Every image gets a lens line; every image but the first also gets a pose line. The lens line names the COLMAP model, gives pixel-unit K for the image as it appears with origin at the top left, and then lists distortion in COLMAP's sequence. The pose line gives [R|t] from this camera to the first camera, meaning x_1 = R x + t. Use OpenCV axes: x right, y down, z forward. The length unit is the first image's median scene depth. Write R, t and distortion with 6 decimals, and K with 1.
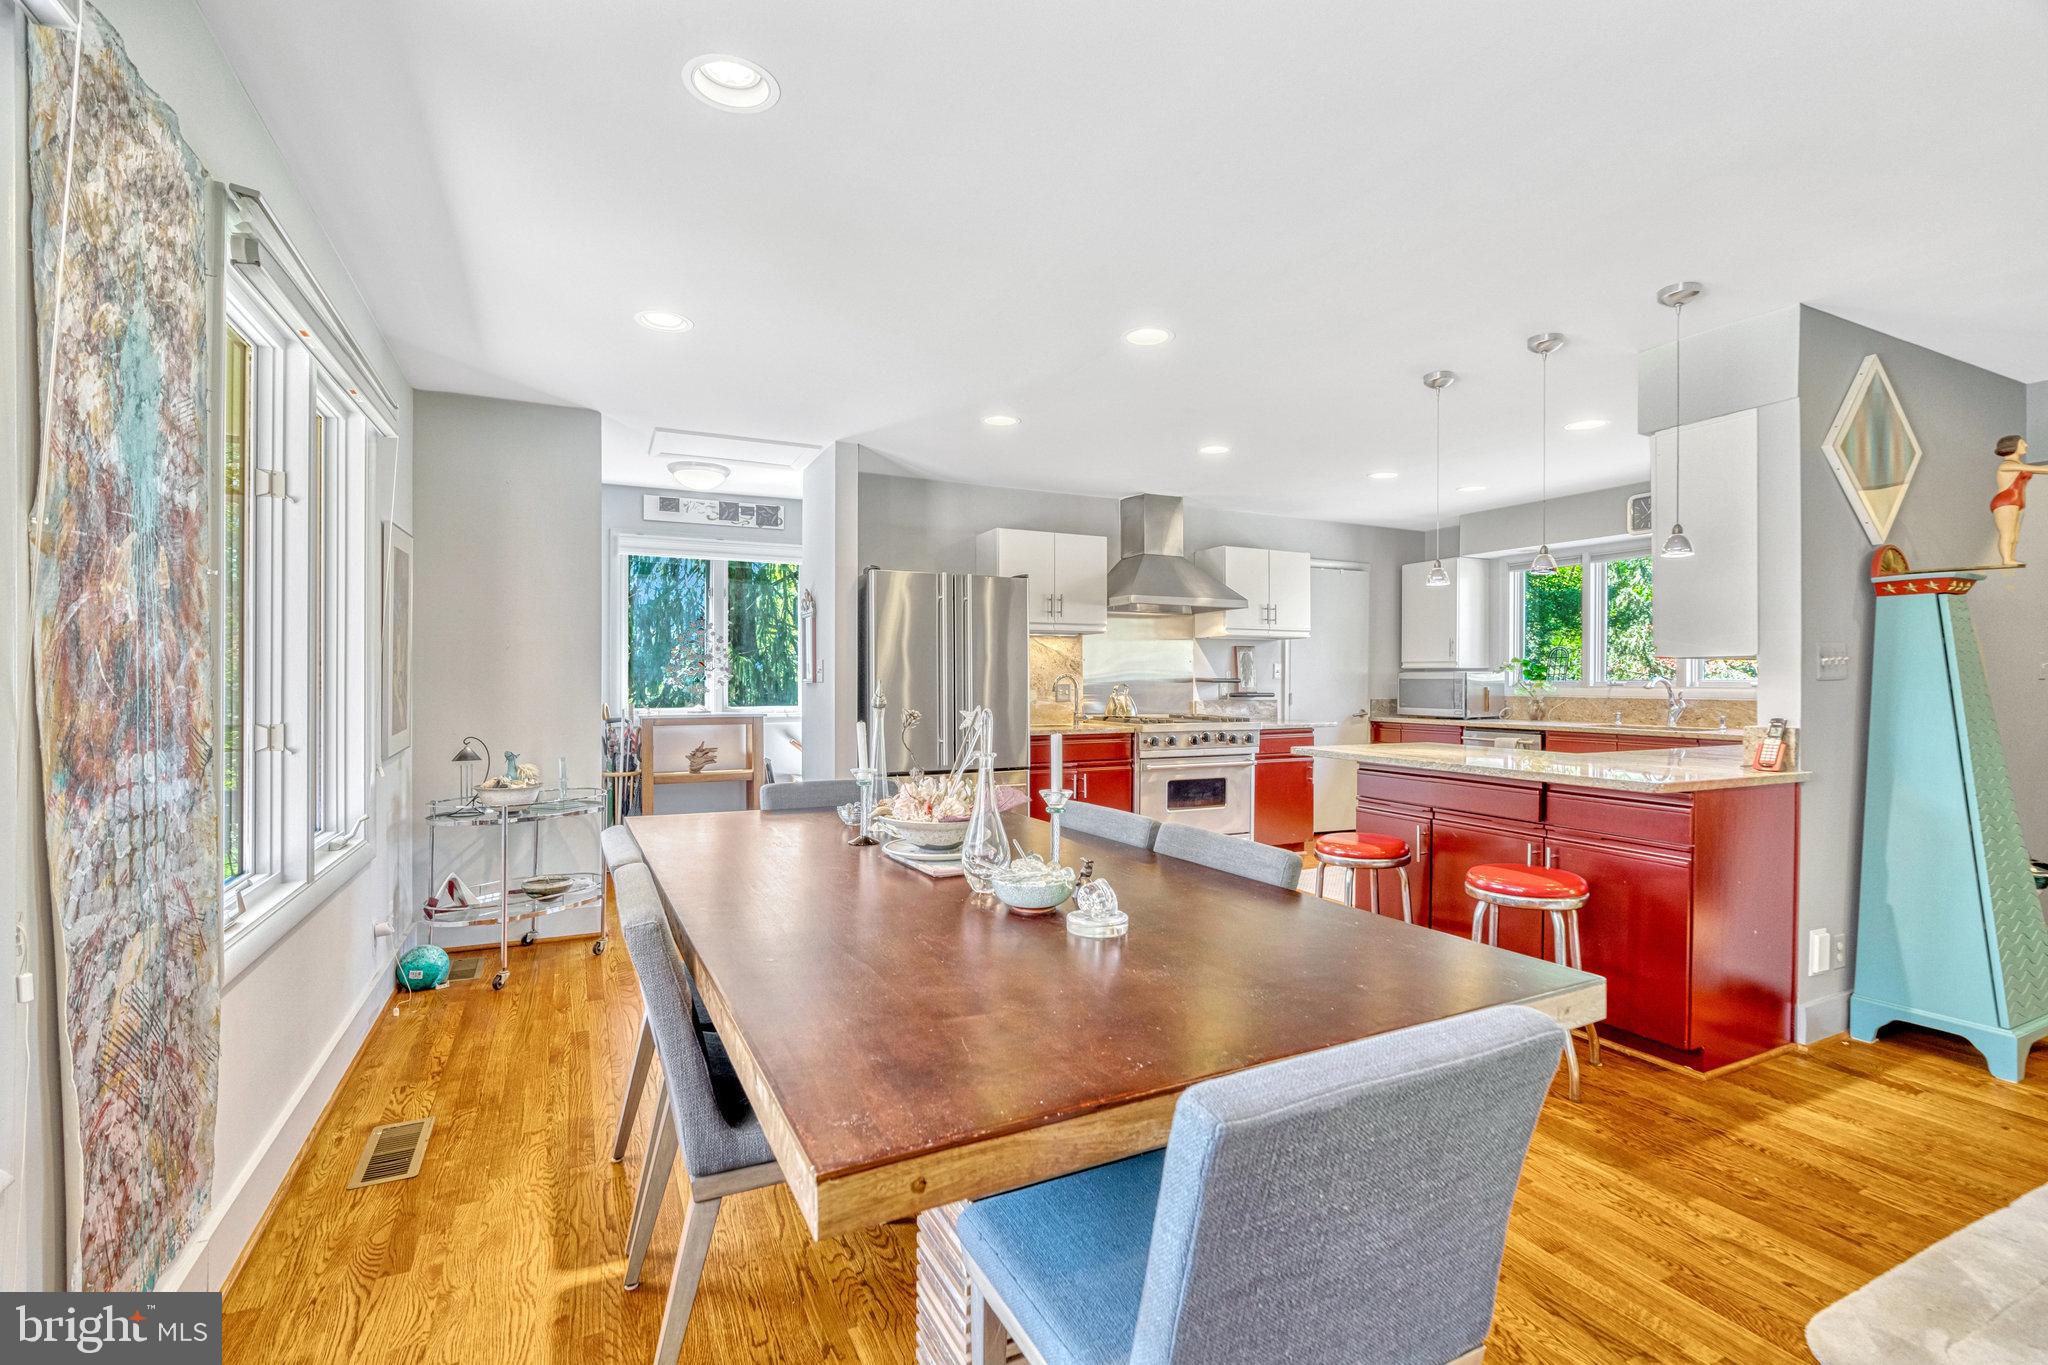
lens RADIAL K [[923.6, 0, 1024.0], [0, 923.6, 682.5], [0, 0, 1]] dist [-0.003344, 0.000984]
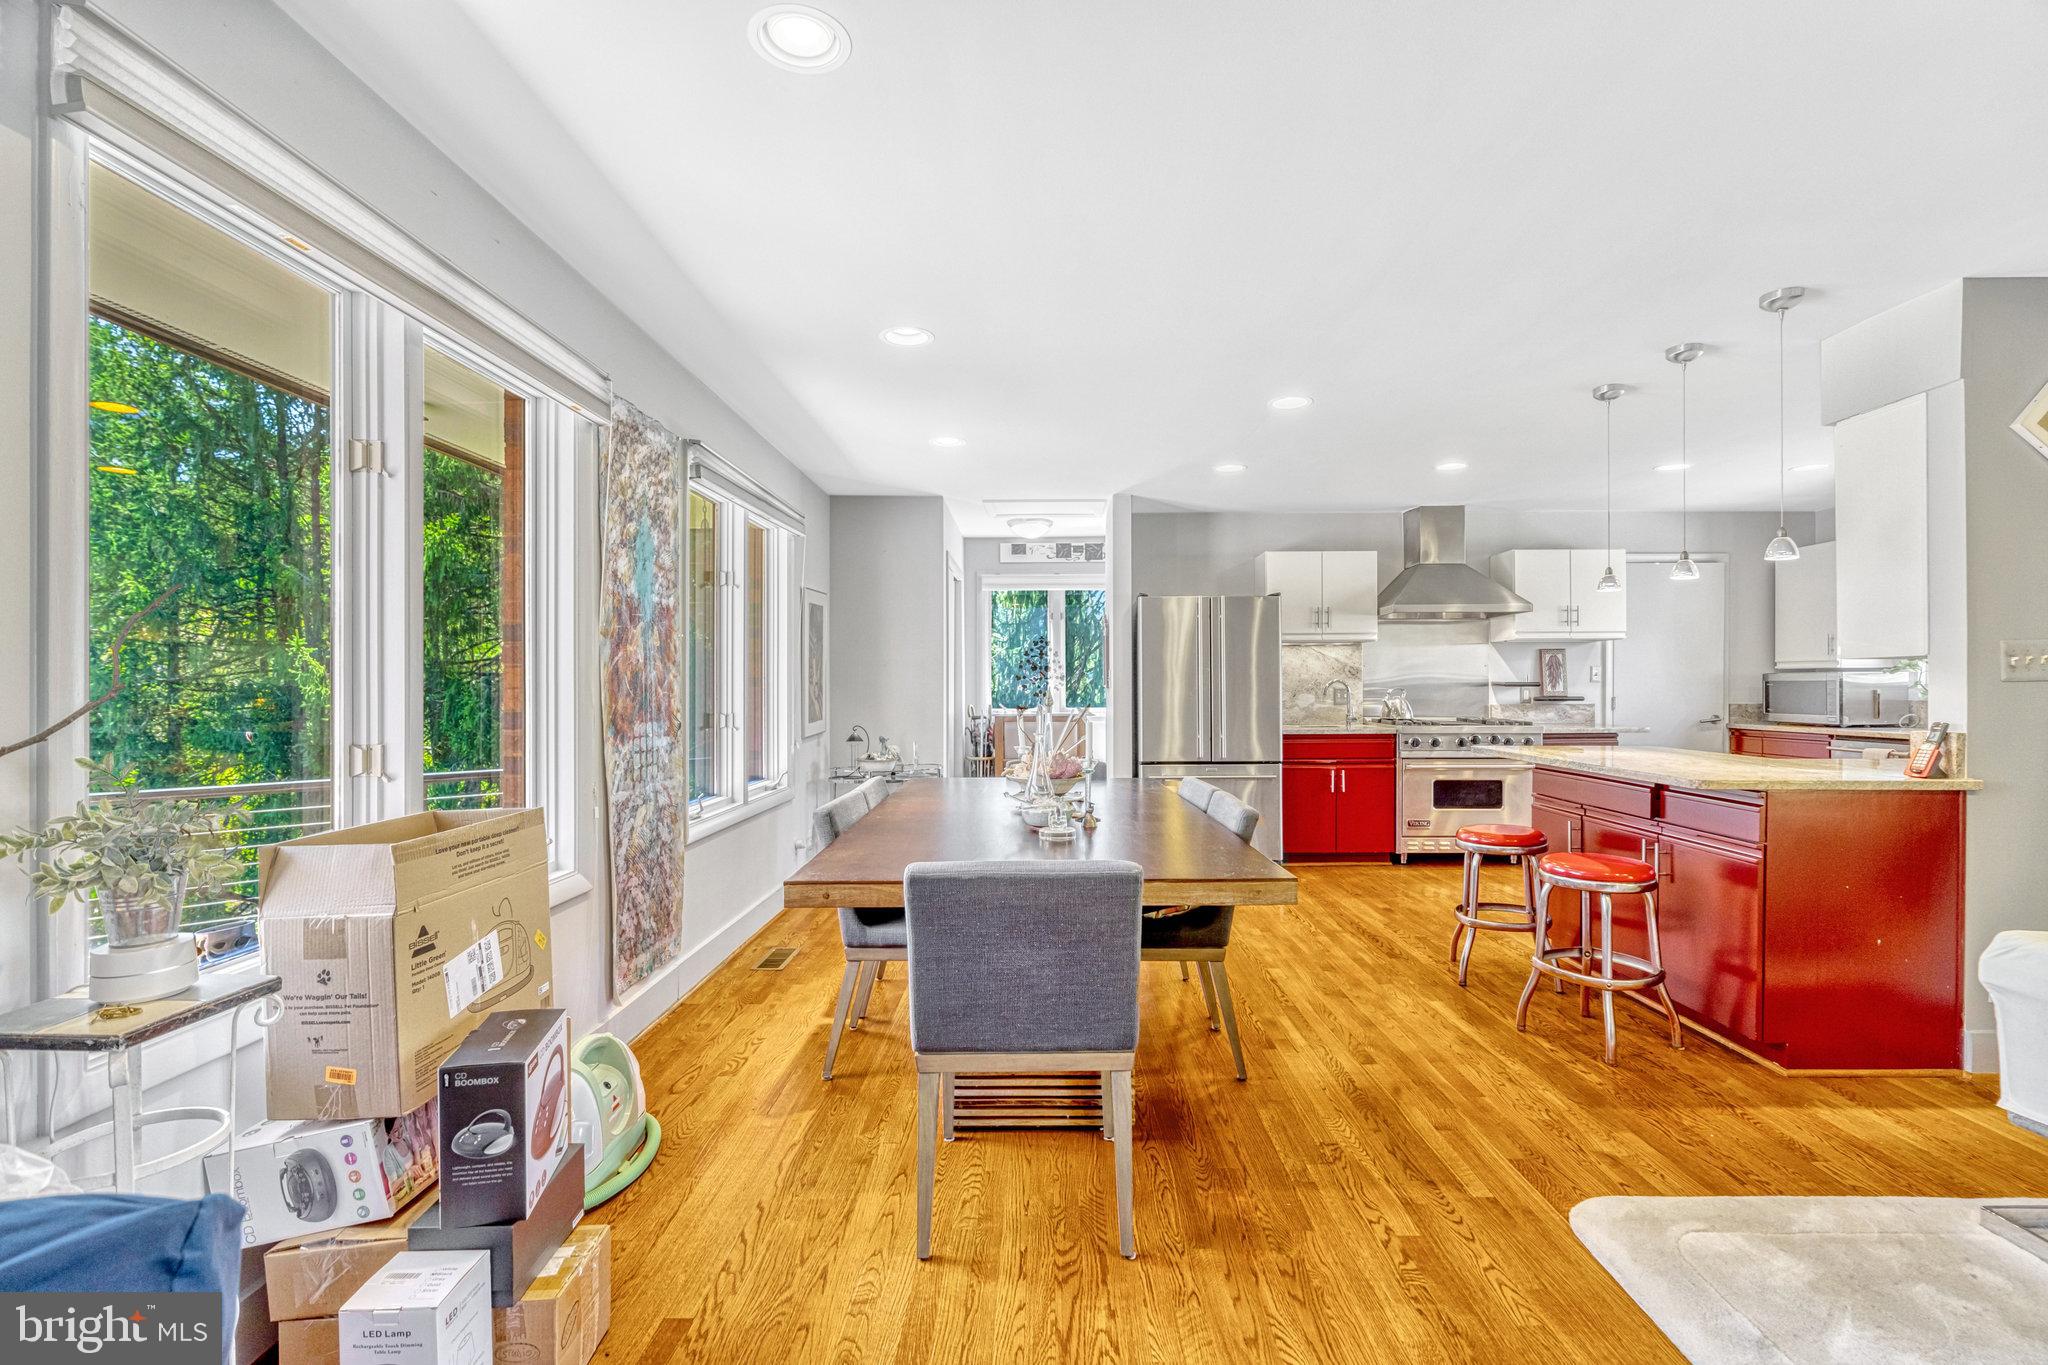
lens RADIAL K [[923.6, 0, 1024.0], [0, 923.6, 682.5], [0, 0, 1]] dist [-0.003344, 0.000984]
pose [[0.888333, -0.007197, -0.459144, 0.414498], [0.004682, 0.999967, -0.006617, 0.000062], [0.459176, 0.003728, 0.888337, -0.261172]]
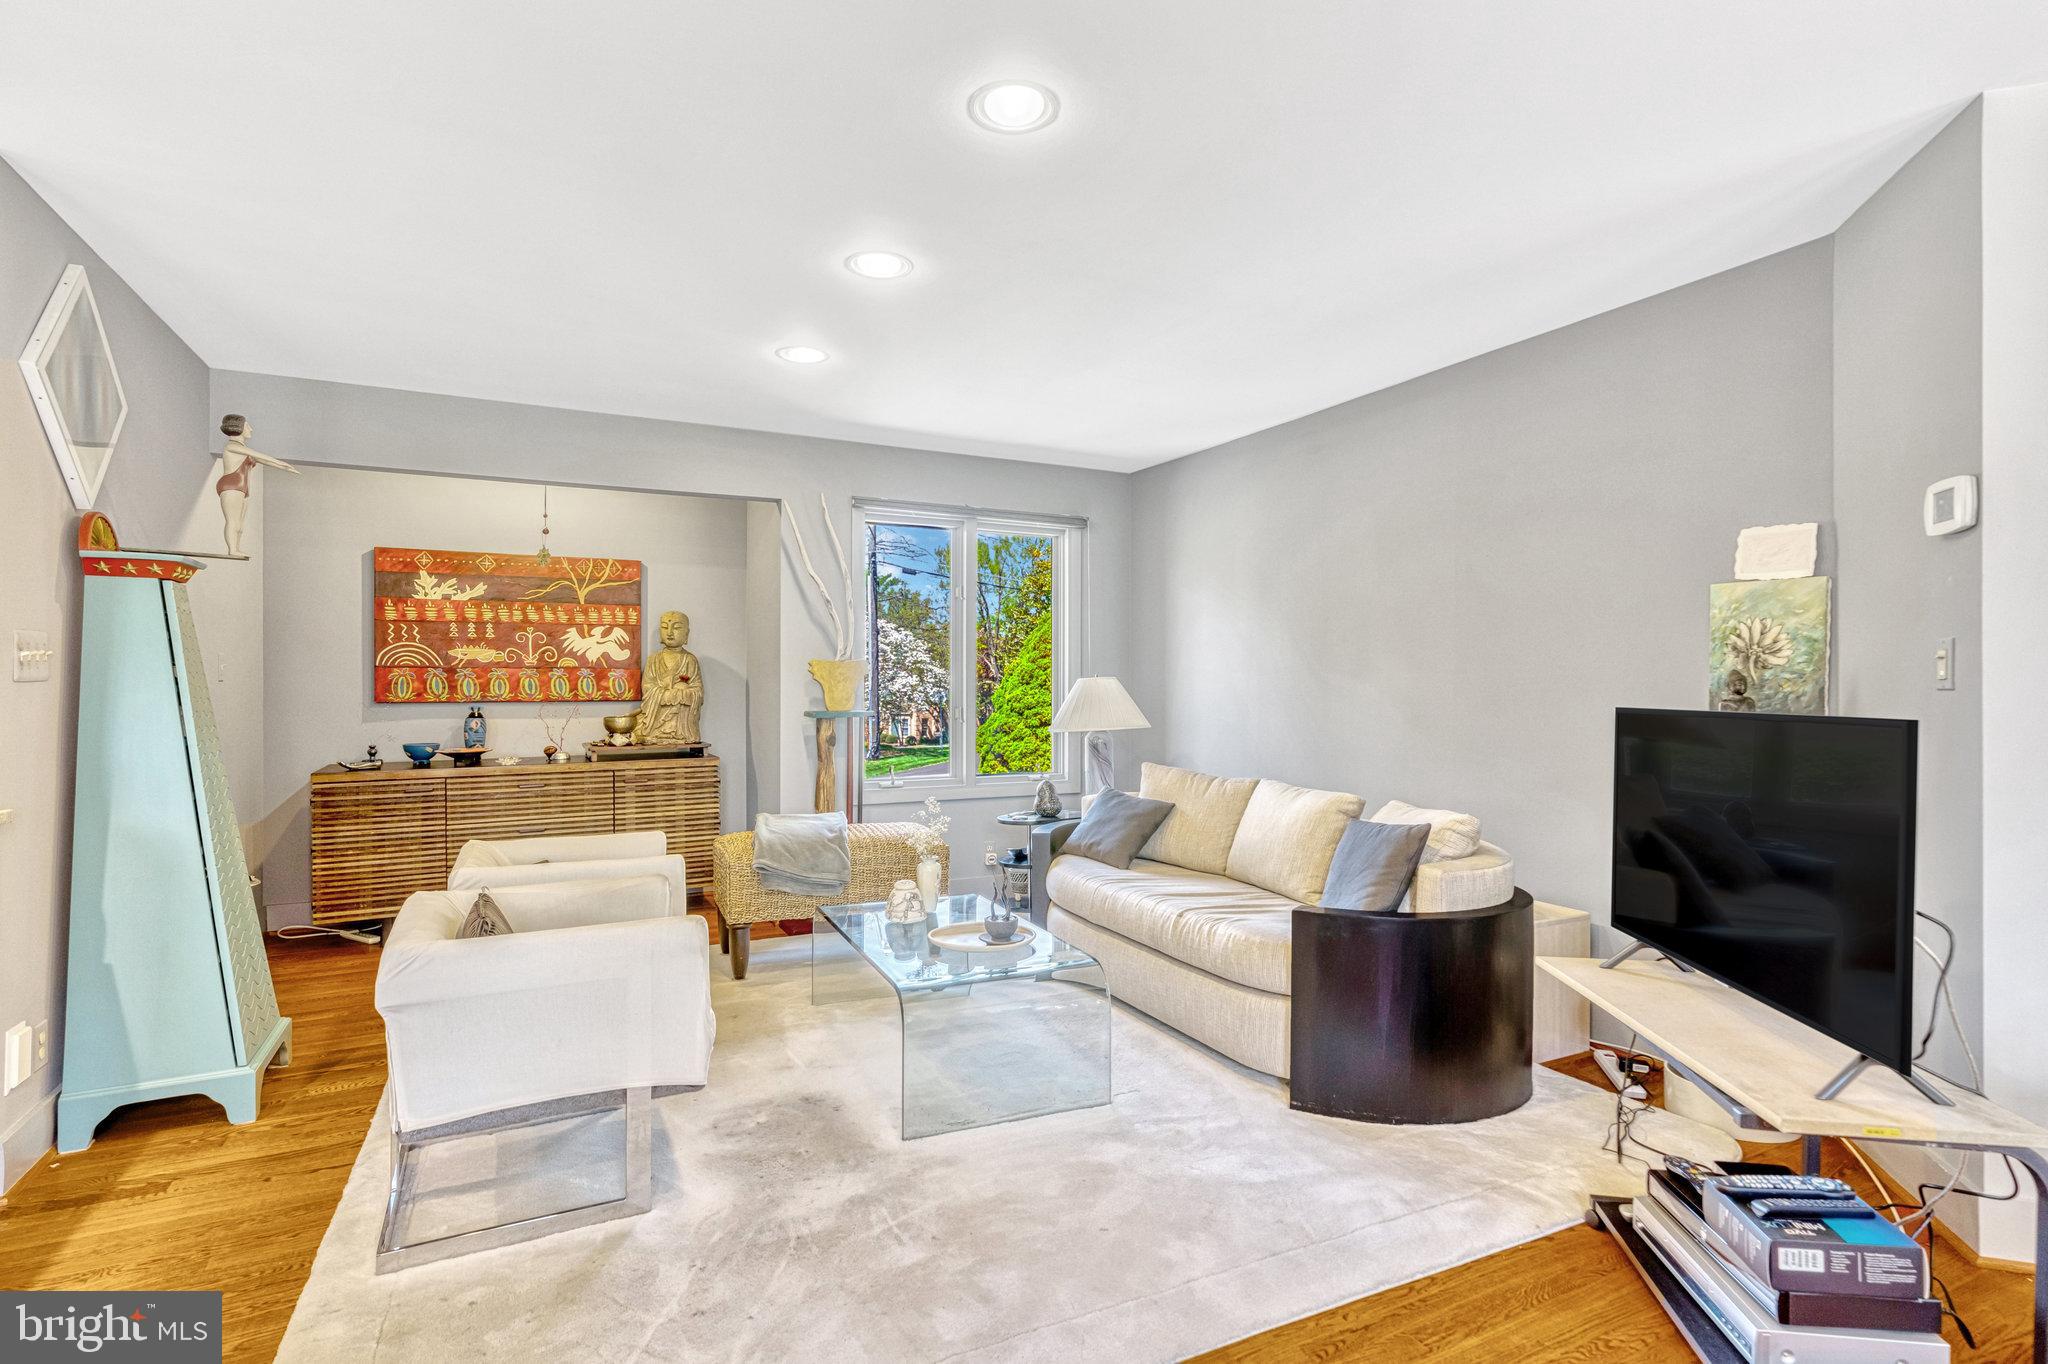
lens RADIAL K [[986.3, 0, 1024.0], [0, 986.3, 682.0], [0, 0, 1]] dist [-0.000029, 0.000022]
pose [[-0.026506, 0.001477, 0.999648, 0.065438], [0.001573, 0.999998, -0.001435, 0.000272], [-0.999647, 0.001534, -0.026508, 0.225909]]
